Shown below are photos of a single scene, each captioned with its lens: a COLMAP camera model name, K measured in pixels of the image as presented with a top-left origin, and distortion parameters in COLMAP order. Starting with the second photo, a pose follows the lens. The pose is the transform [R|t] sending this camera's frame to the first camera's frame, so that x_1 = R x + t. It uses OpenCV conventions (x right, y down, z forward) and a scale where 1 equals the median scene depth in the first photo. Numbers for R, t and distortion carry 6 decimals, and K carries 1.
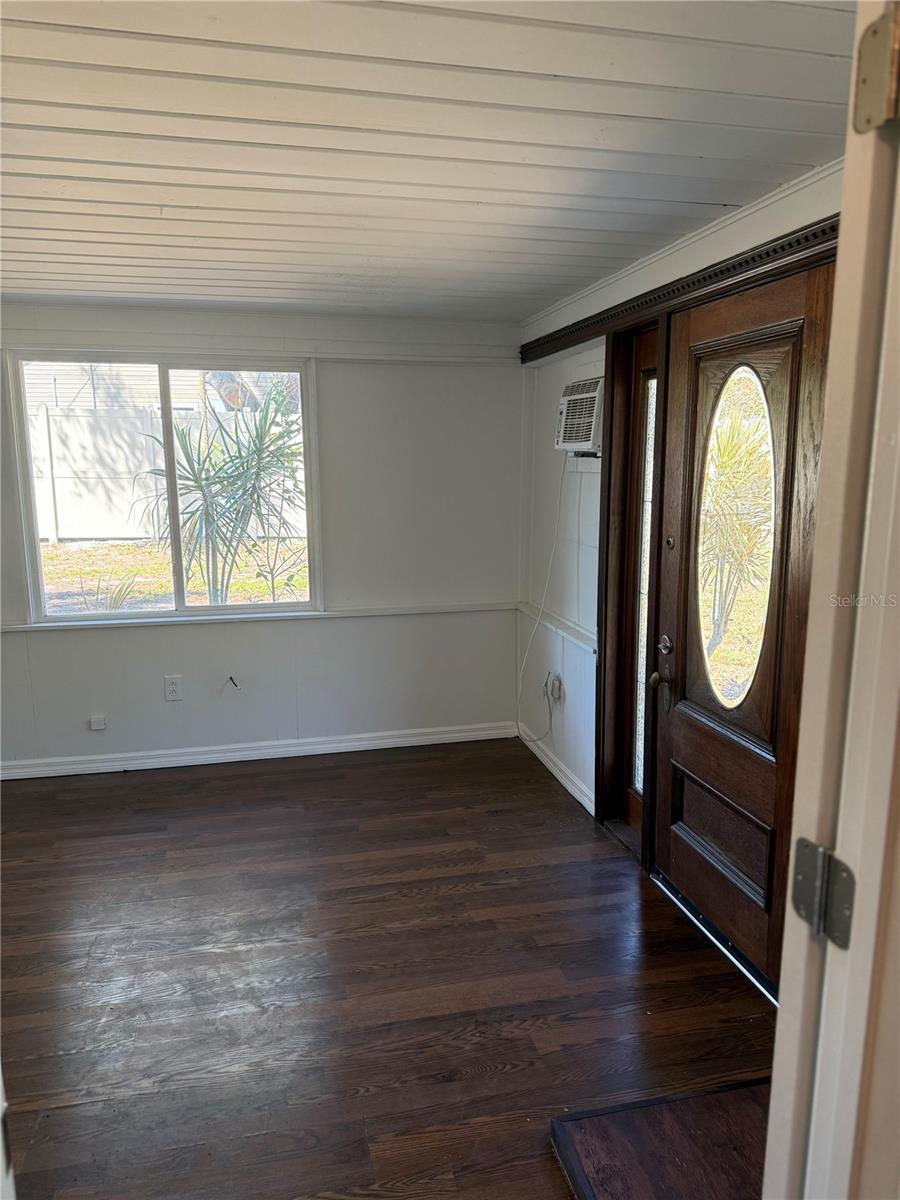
lens RADIAL K [[830.2, 0, 450.2], [0, 830.2, 621.6], [0, 0, 1]] dist [0.037852, -0.118298]
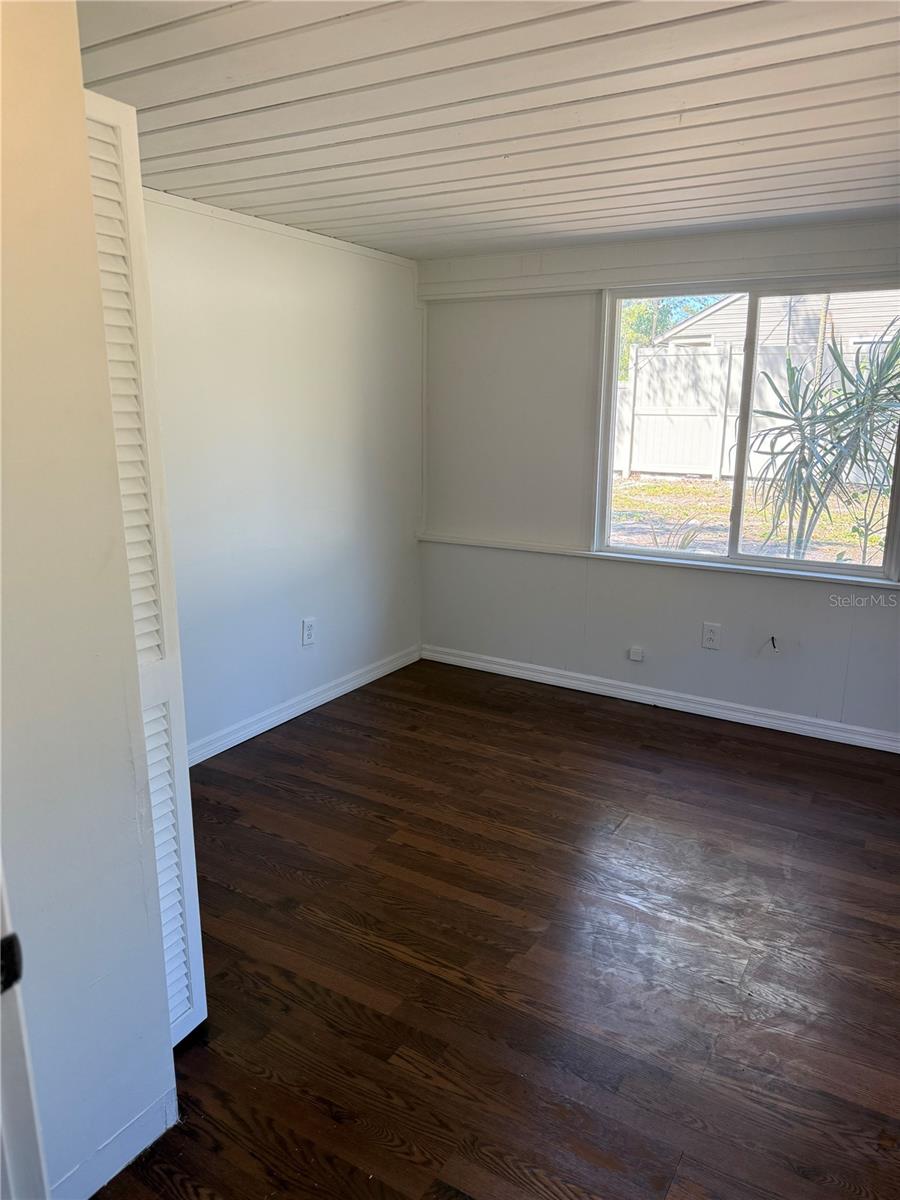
lens RADIAL K [[844.4, 0, 450.0], [0, 844.4, 600.0], [0, 0, 1]] dist [0.033623, -0.050889]
pose [[0.717206, 0.174393, -0.674687, 0.118786], [-0.147373, 0.984239, 0.097745, -0.013051], [0.681099, 0.029327, 0.731604, 0.089984]]
